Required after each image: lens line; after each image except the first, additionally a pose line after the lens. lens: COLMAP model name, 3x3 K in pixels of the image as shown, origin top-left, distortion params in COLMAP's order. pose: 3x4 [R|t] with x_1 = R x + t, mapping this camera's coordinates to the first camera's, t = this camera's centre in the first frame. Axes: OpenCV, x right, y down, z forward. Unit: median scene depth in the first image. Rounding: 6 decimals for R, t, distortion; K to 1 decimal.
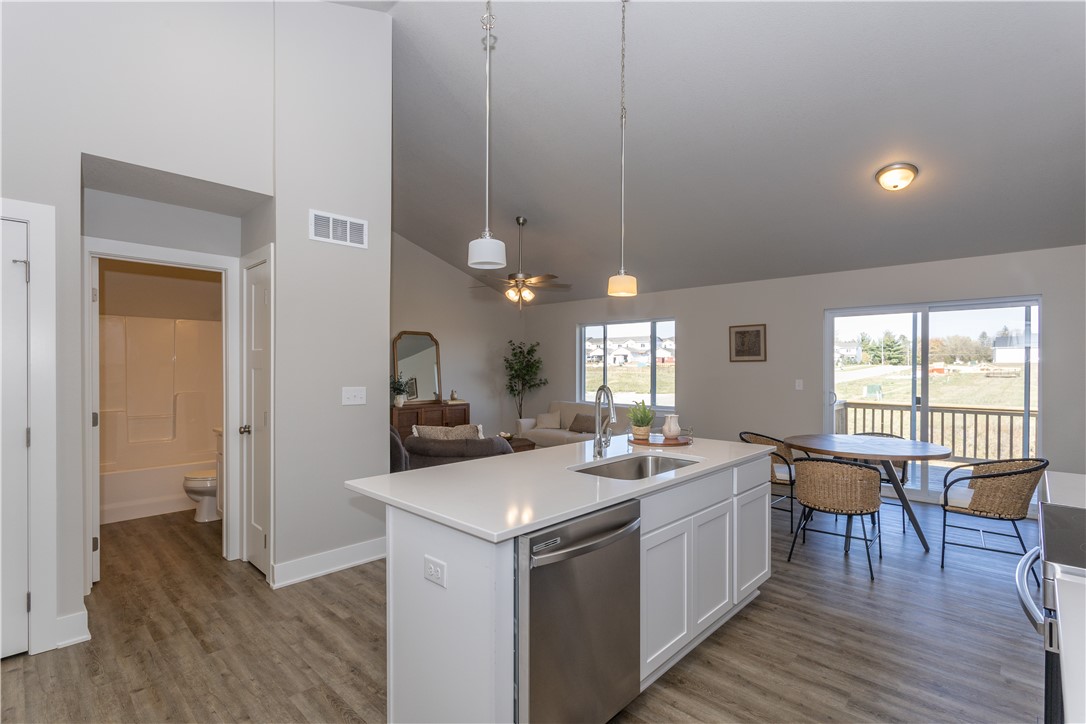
lens RADIAL K [[513.5, 0, 550.0], [0, 513.5, 365.7], [0, 0, 1]] dist [0.002337, 0.000452]
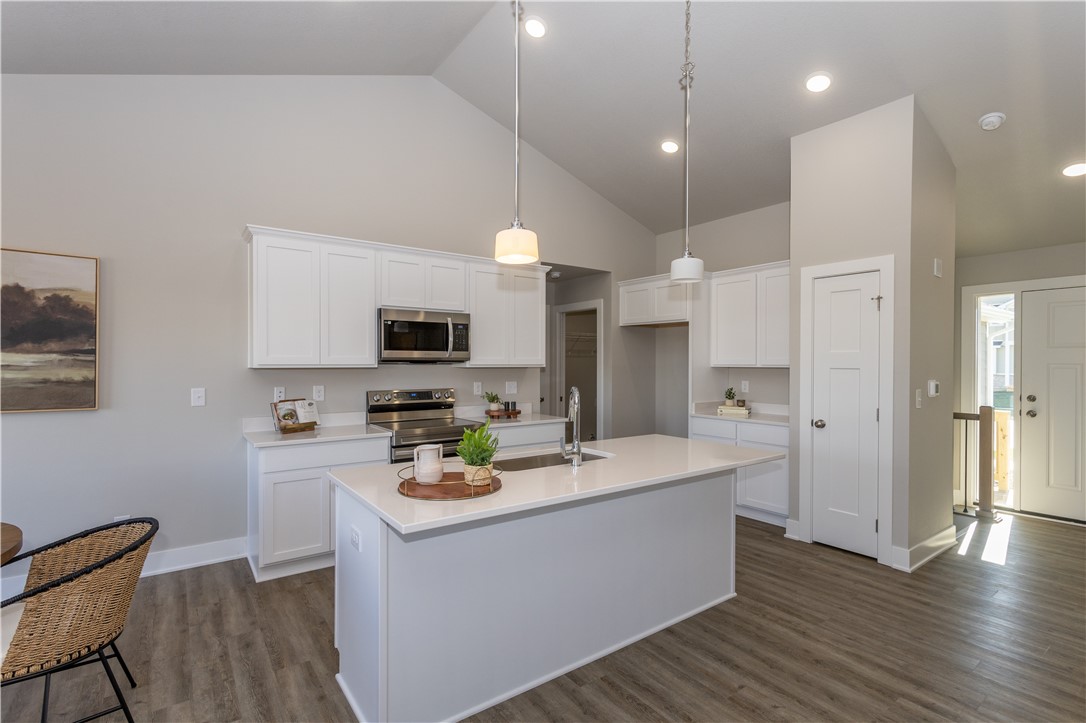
lens RADIAL K [[513.5, 0, 550.0], [0, 513.5, 365.2], [0, 0, 1]] dist [0.002337, 0.000452]
pose [[-0.983450, -0.006409, 0.181067, -0.011863], [-0.005837, 0.999976, 0.003692, -0.003155], [-0.181086, 0.002574, -0.983464, 0.954710]]
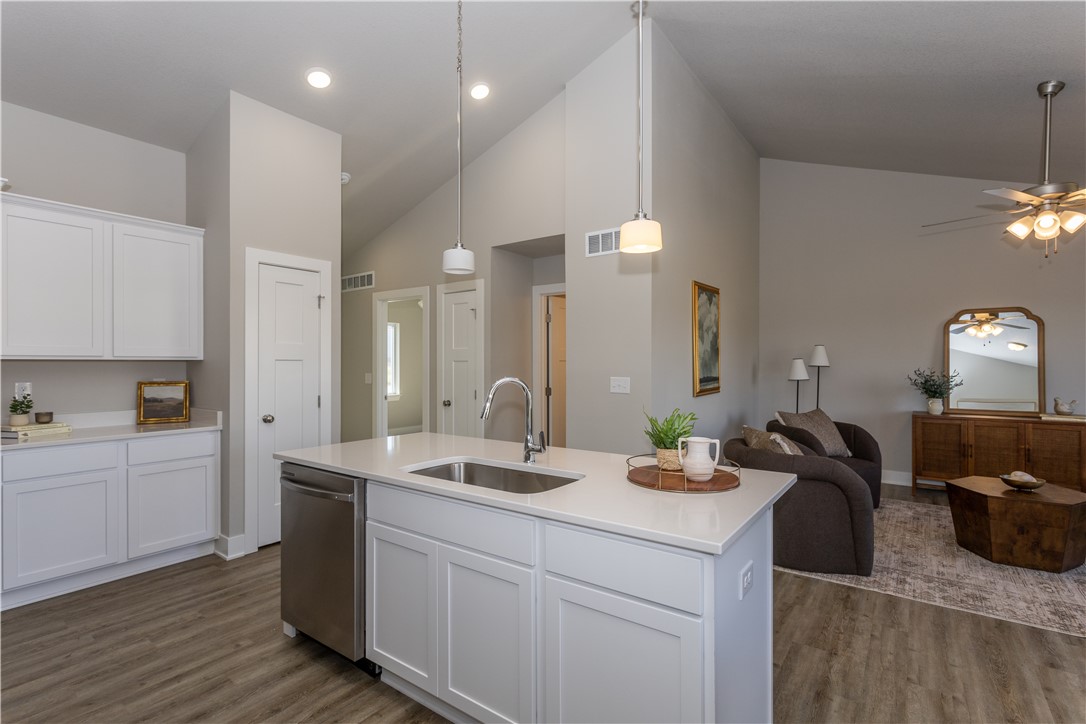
lens RADIAL K [[512.7, 0, 546.4], [0, 512.7, 362.0], [0, 0, 1]] dist [-0.000730, 0.000010]
pose [[0.124286, -0.005275, -0.992232, 0.466494], [0.003142, 0.999983, -0.004923, 0.008945], [0.992242, -0.002506, 0.124300, 0.460341]]
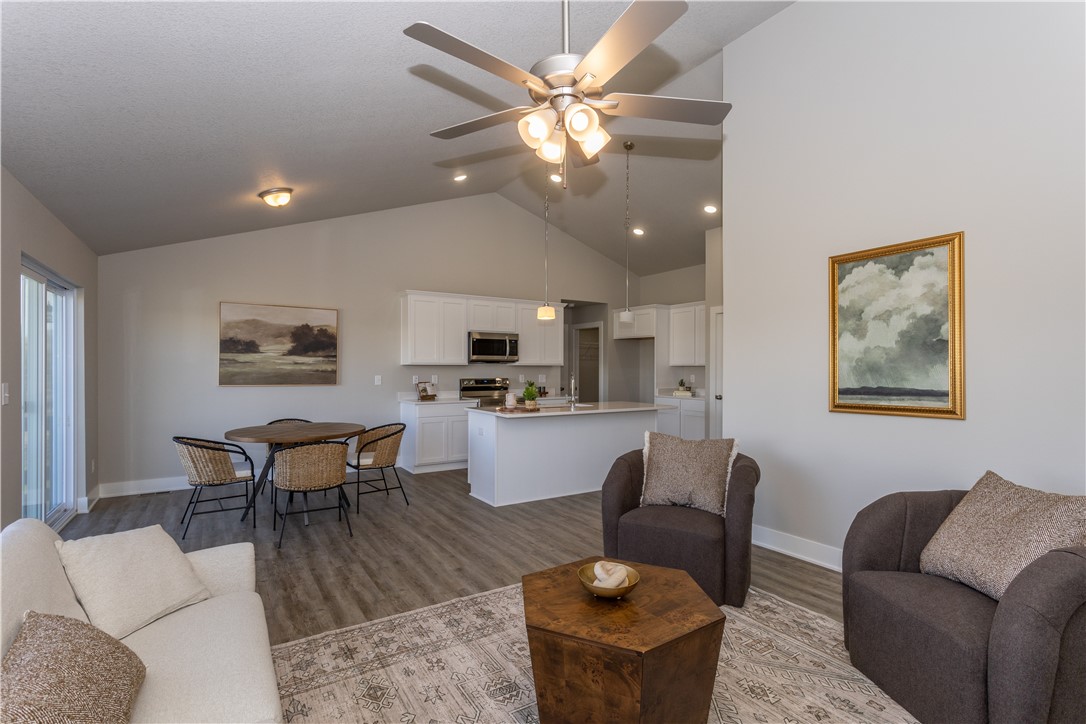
lens RADIAL K [[511.5, 0, 547.0], [0, 511.5, 368.2], [0, 0, 1]] dist [0.002075, 0.001041]
pose [[-0.970886, -0.005538, 0.239480, -0.143537], [-0.005755, 0.999983, -0.000204, 0.011462], [-0.239474, -0.001576, -0.970901, 1.490695]]
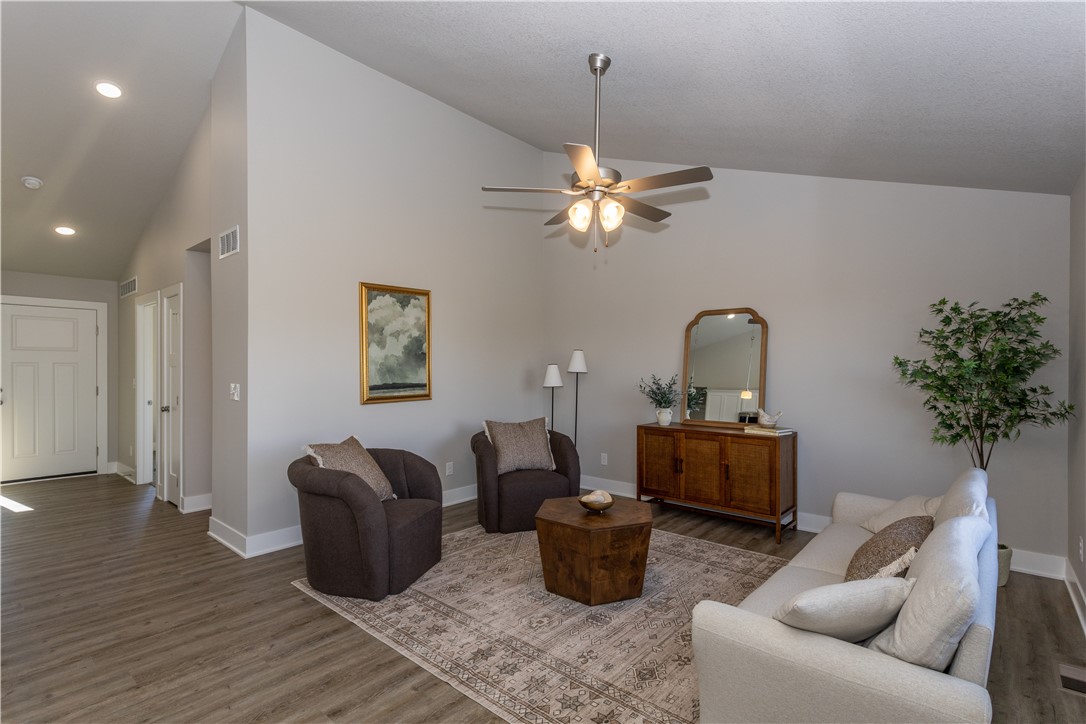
lens RADIAL K [[518.5, 0, 548.9], [0, 518.5, 367.2], [0, 0, 1]] dist [0.002787, 0.001441]
pose [[0.048726, -0.003782, -0.998805, 0.484447], [0.001011, 0.999993, -0.003737, 0.007969], [0.998812, -0.000828, 0.048729, 1.052653]]
